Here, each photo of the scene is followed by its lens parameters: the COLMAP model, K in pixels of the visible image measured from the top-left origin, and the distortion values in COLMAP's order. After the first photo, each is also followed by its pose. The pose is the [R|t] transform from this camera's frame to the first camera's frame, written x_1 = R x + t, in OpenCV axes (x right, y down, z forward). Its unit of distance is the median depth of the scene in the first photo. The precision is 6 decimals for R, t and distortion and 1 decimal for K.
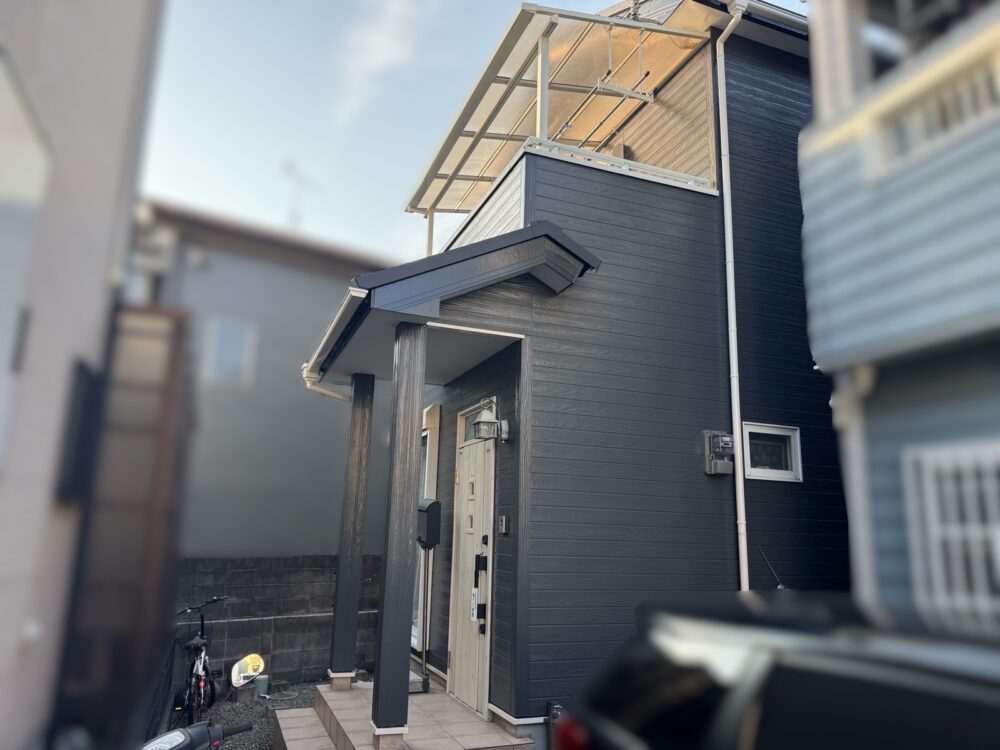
lens RADIAL K [[730.9, 0, 500.0], [0, 730.9, 375.0], [0, 0, 1]] dist [0.142099, -0.234643]
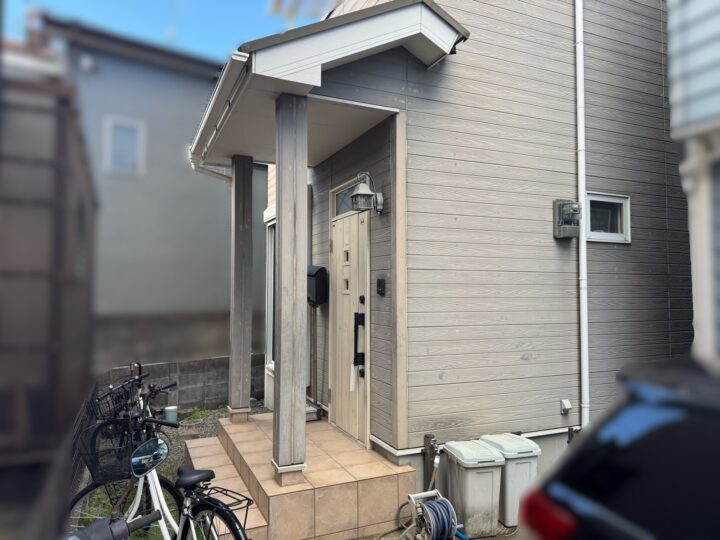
lens RADIAL K [[526.3, 0, 360.0], [0, 526.3, 270.0], [0, 0, 1]] dist [0.142099, -0.234643]
pose [[0.998711, -0.021723, 0.045881, -0.058298], [0.013349, 0.984386, 0.175515, 0.034937], [-0.048977, -0.174676, 0.983407, 0.202565]]
